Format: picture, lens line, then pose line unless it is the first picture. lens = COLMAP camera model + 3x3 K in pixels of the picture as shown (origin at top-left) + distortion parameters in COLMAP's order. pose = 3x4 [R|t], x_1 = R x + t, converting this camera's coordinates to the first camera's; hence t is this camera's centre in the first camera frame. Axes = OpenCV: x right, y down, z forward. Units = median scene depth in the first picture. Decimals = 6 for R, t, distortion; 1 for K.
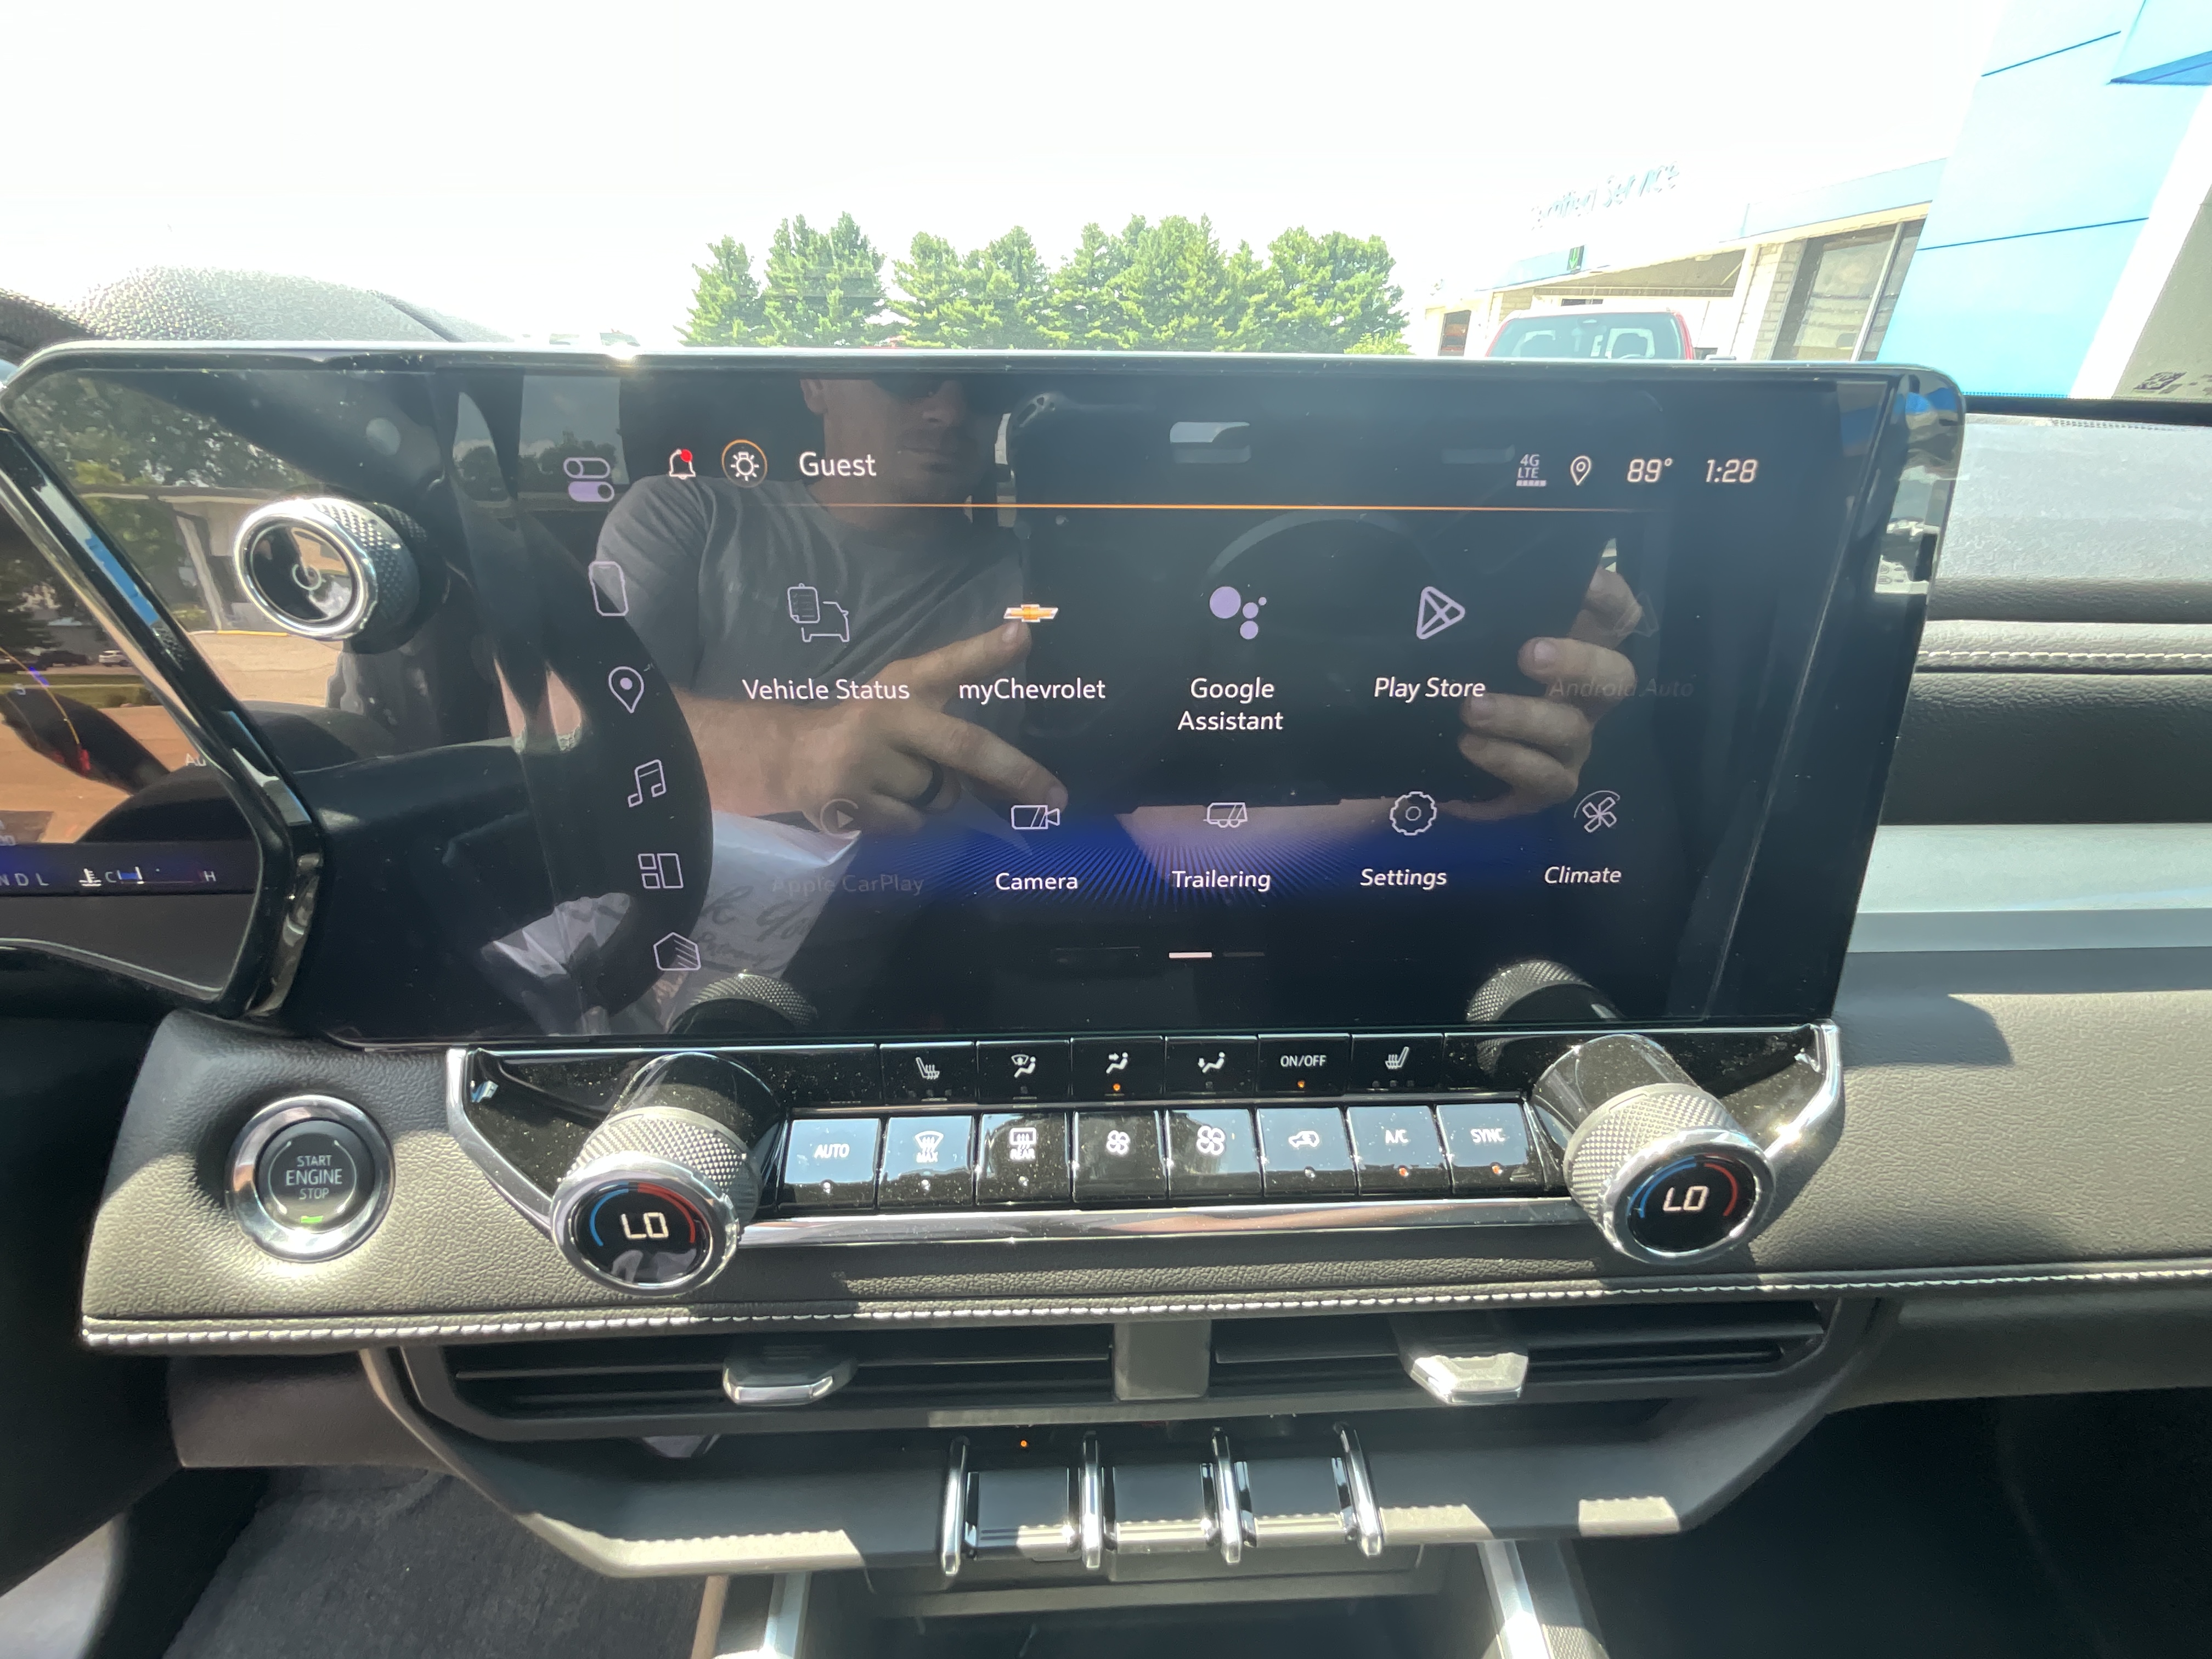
lens RADIAL K [[886.5, 0, 1116.3], [0, 886.5, 826.9], [0, 0, 1]] dist [0.003155, -0.001747]
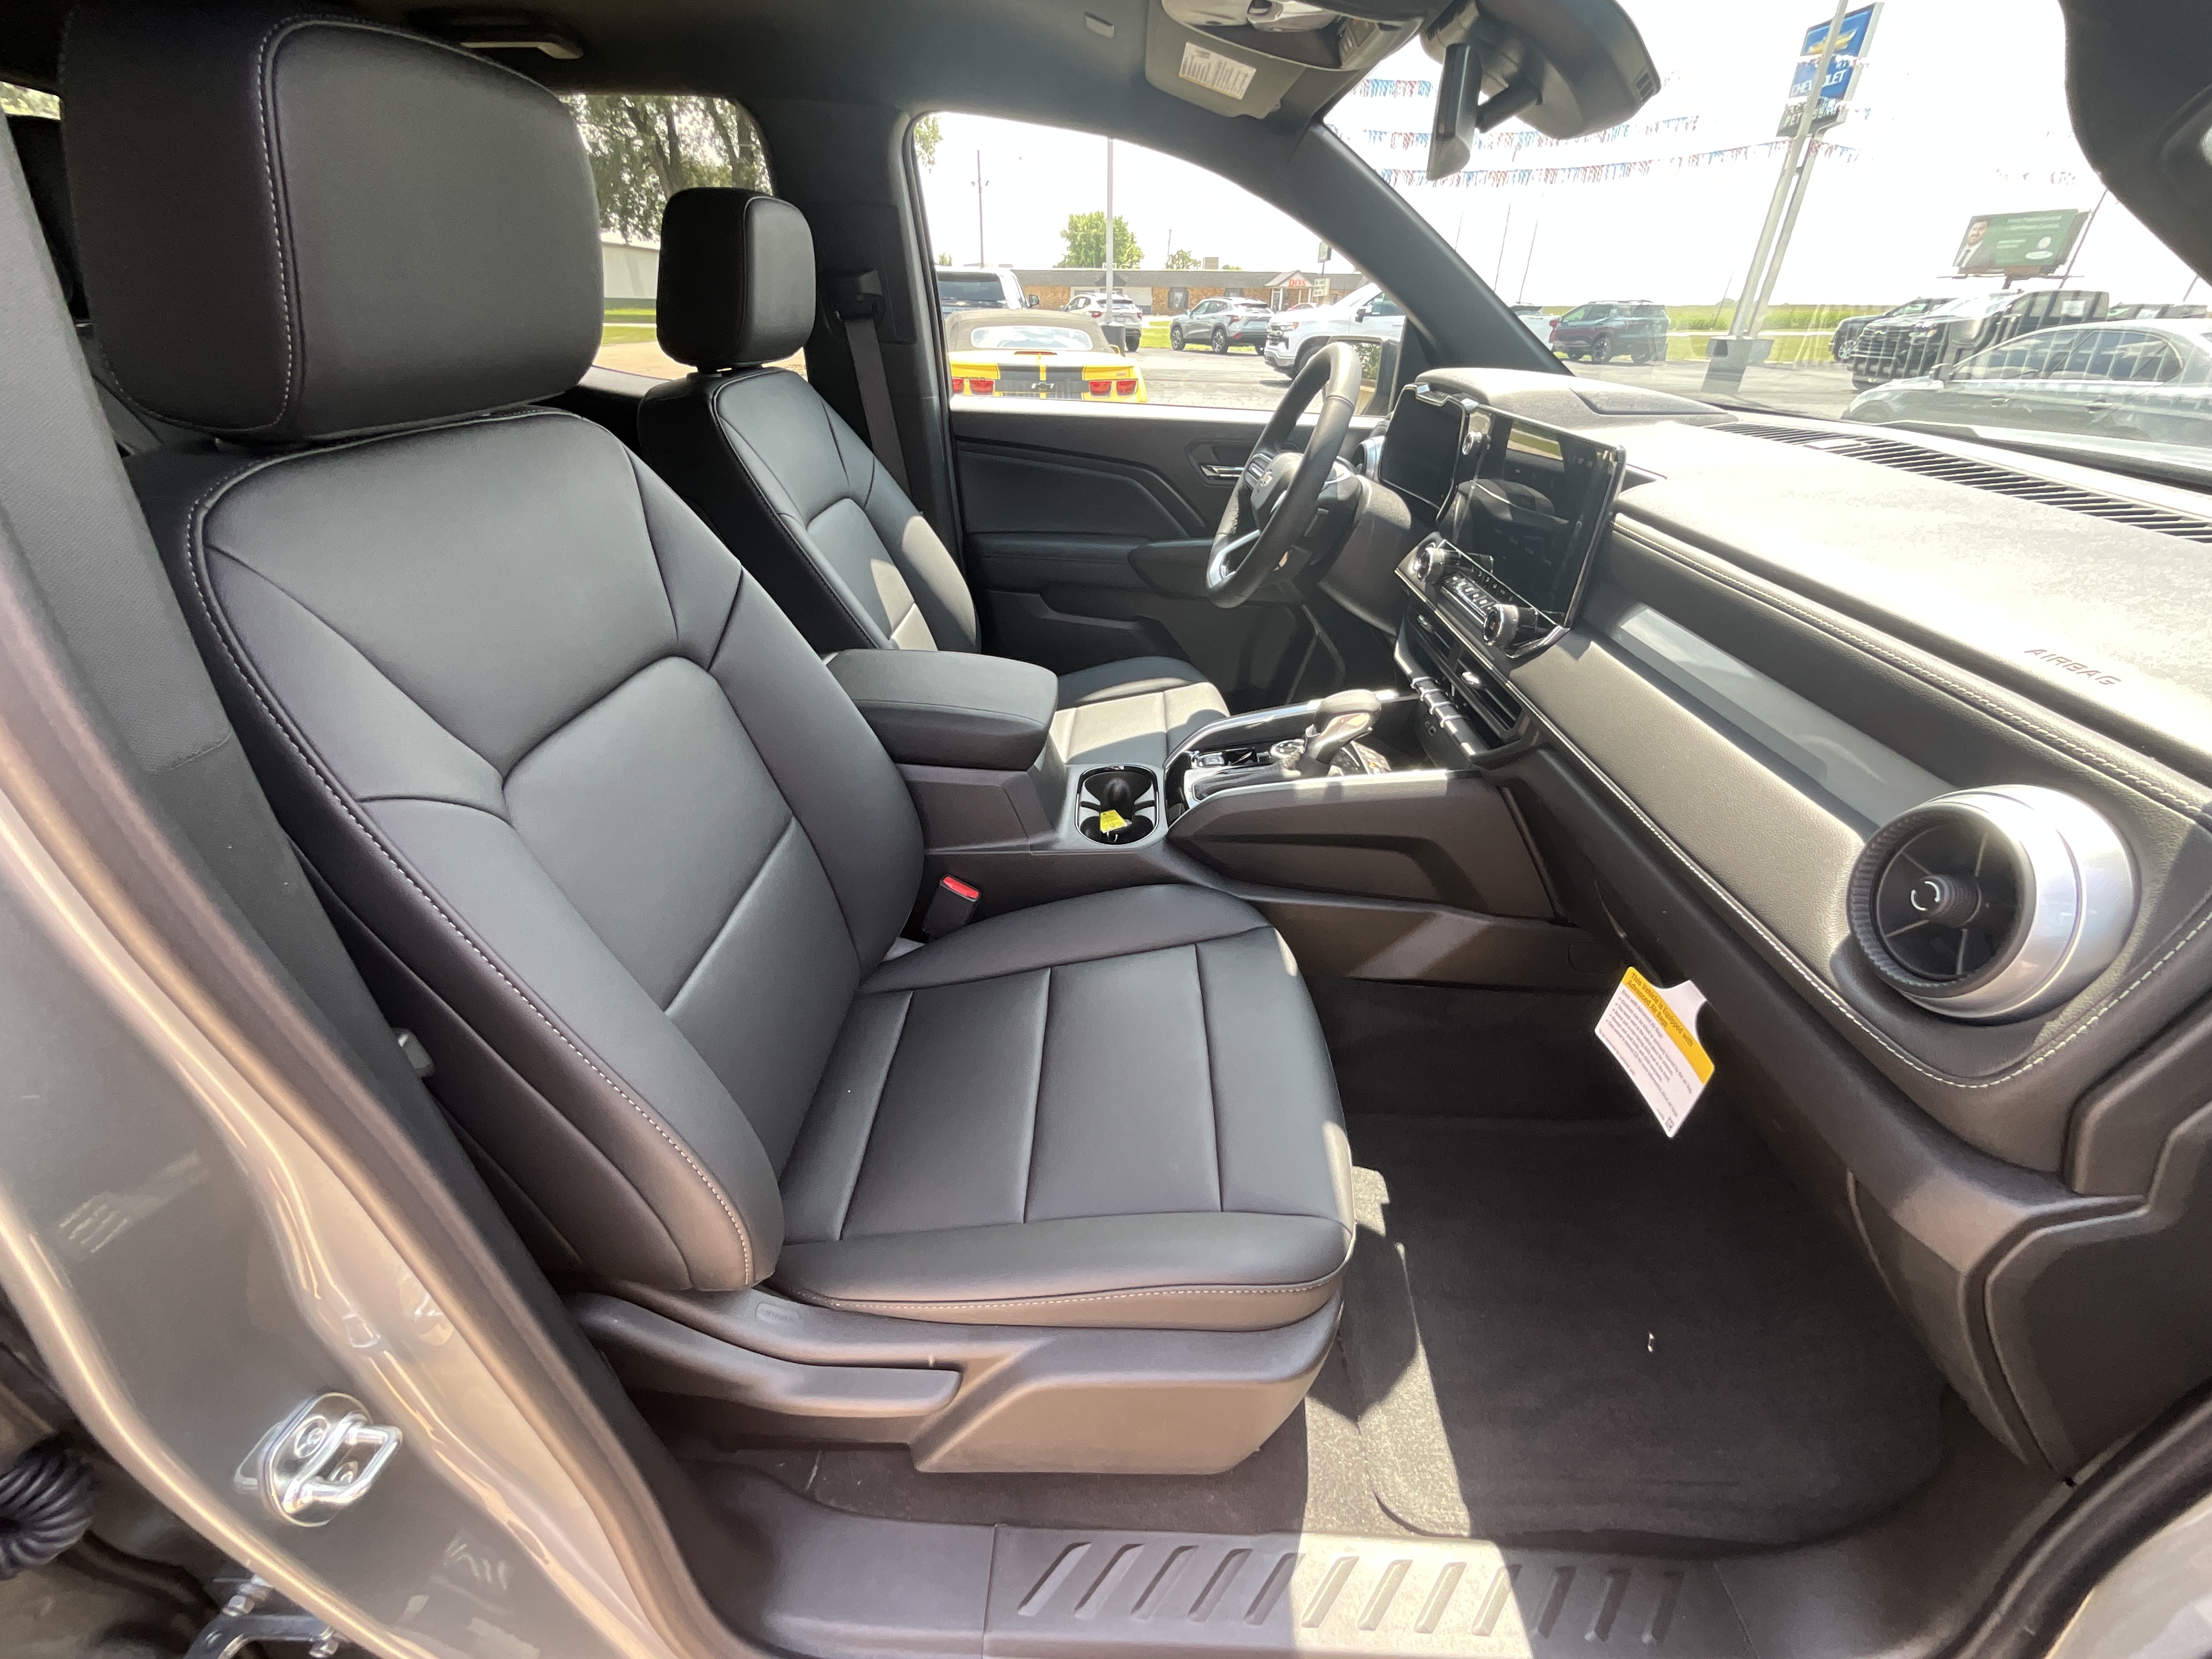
lens RADIAL K [[886.5, 0, 1110.5], [0, 886.5, 832.3], [0, 0, 1]] dist [0.003155, -0.001747]
pose [[-0.070276, 0.495078, -0.866002, 0.076169], [-0.464878, 0.751856, 0.467547, 0.000322], [0.882581, 0.435443, 0.177313, -0.014873]]
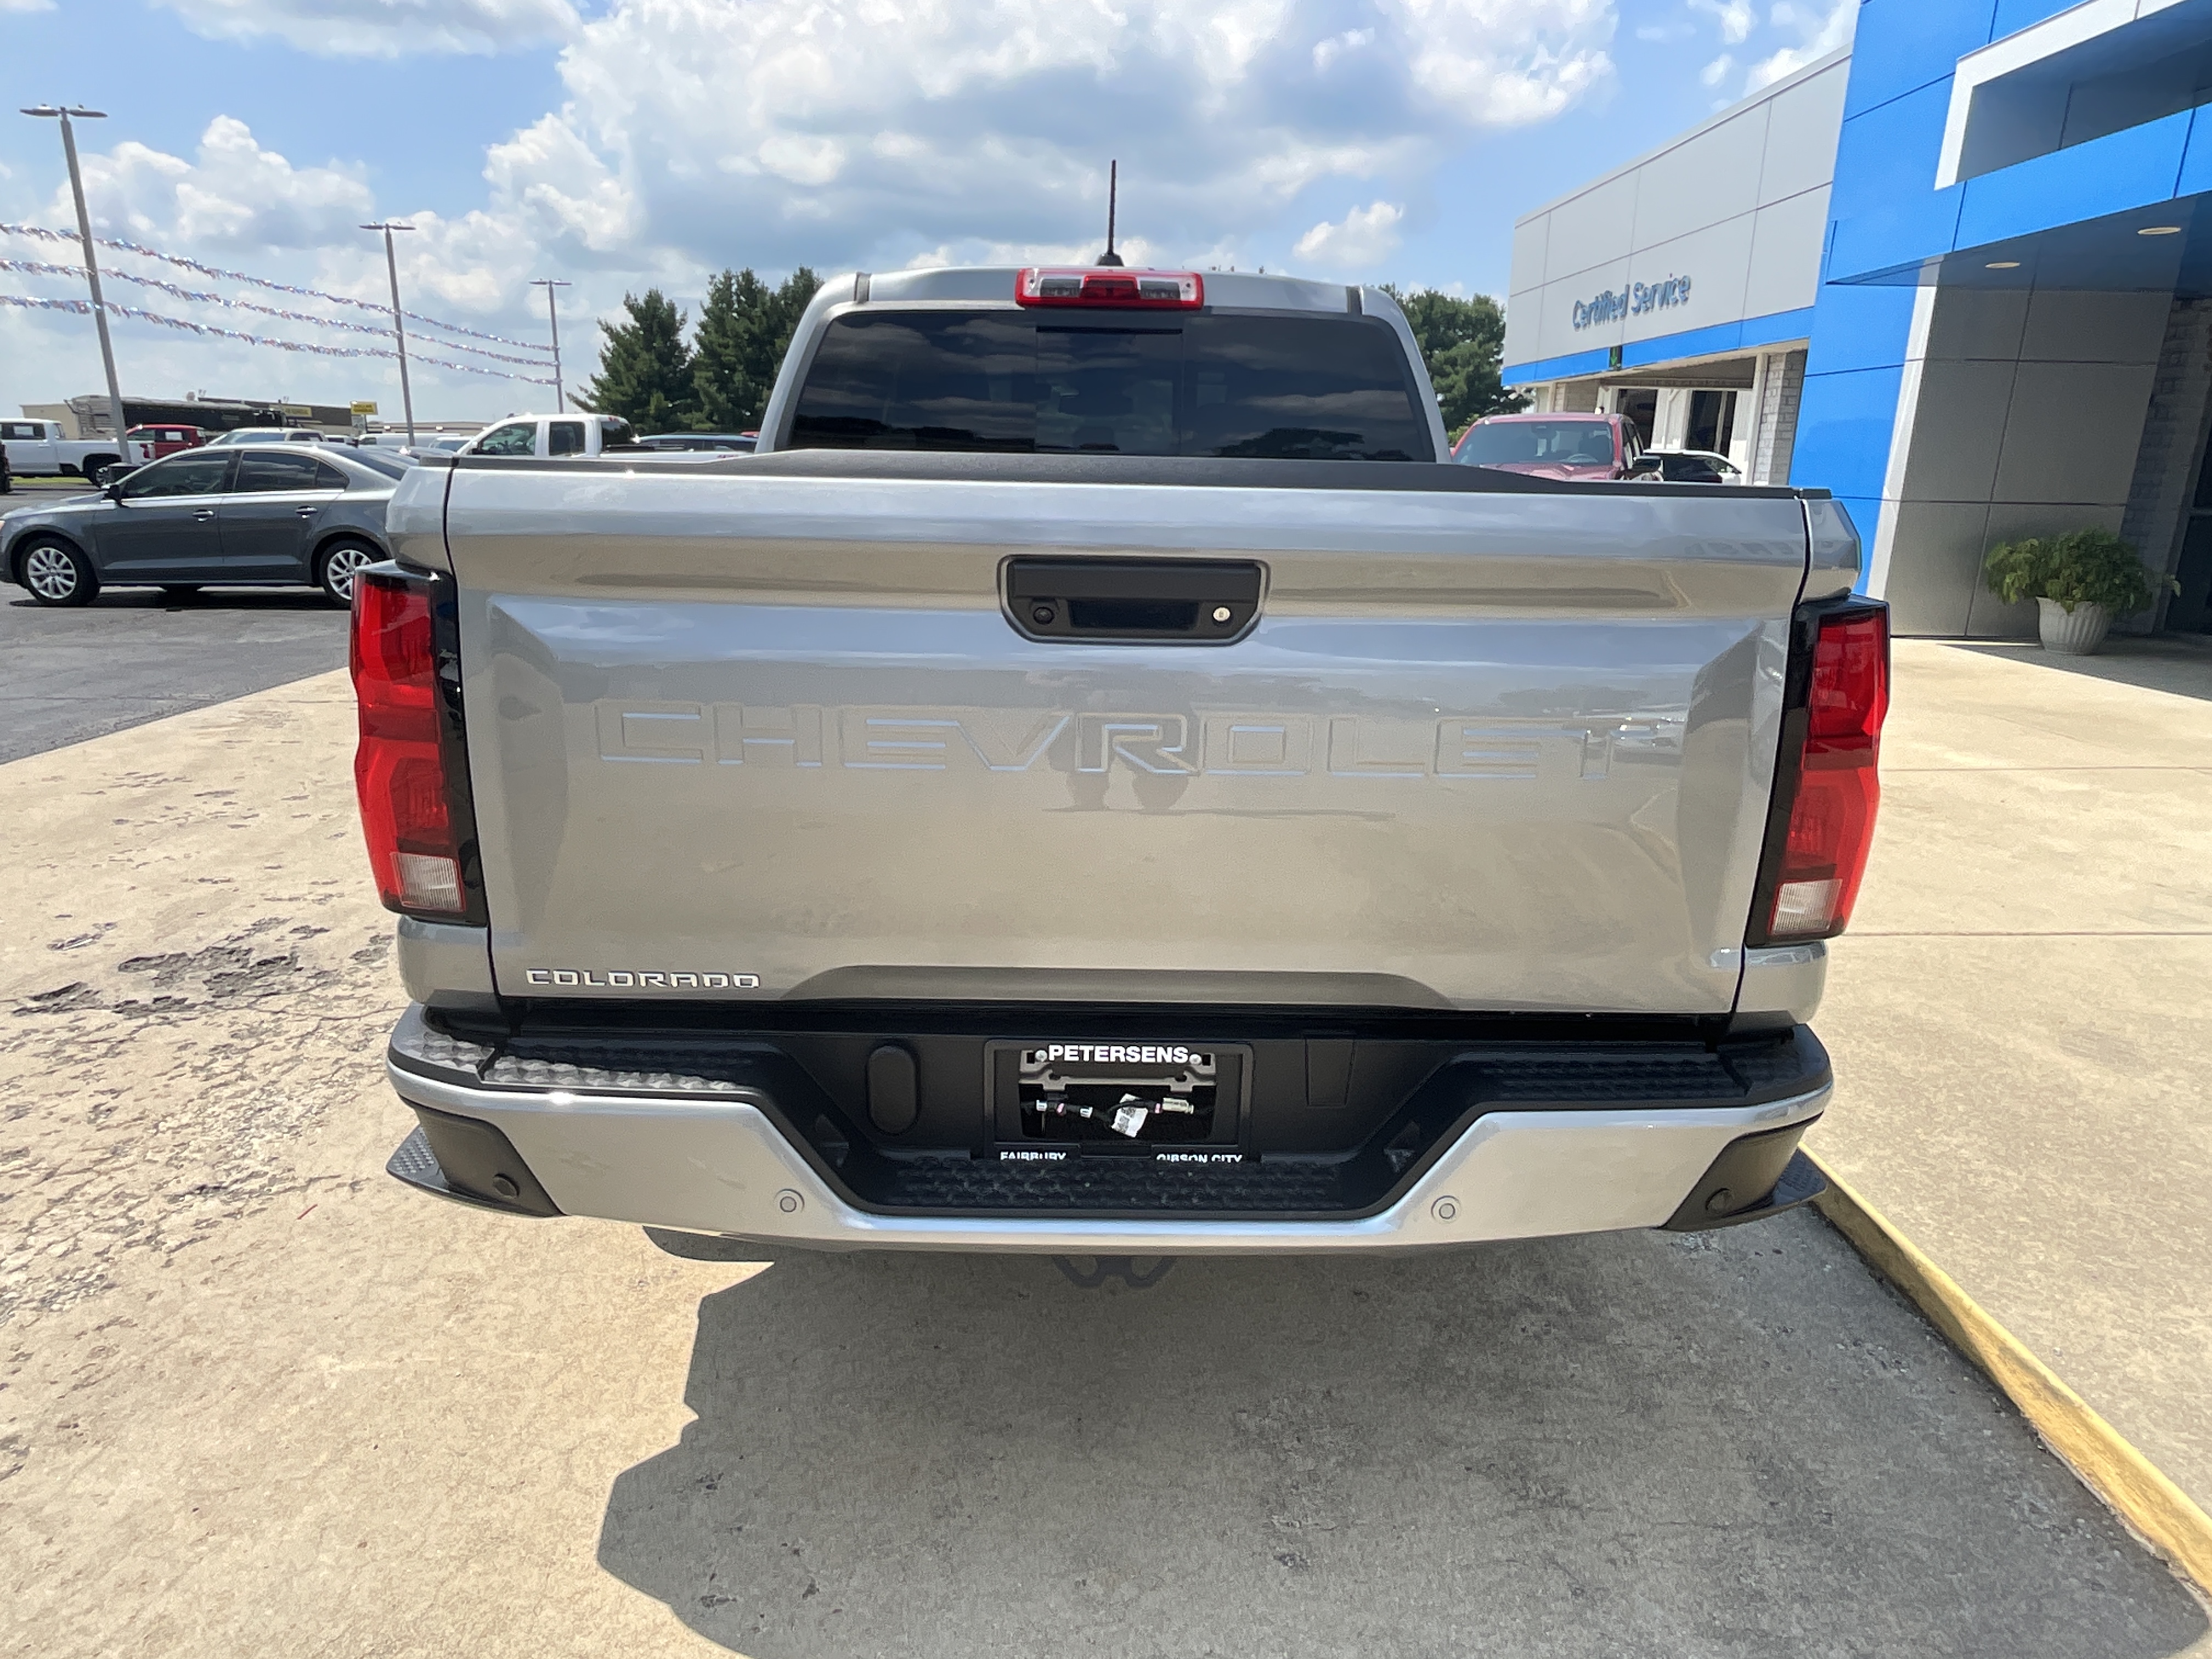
lens RADIAL K [[1333.7, 0, 1108.2], [0, 1333.7, 825.9], [0, 0, 1]] dist [-0.001577, -0.002303]
pose [[0.999573, 0.014857, -0.025145, 0.011593], [-0.019641, 0.979140, -0.202233, 0.153293], [0.021616, 0.202641, 0.979015, -0.311675]]
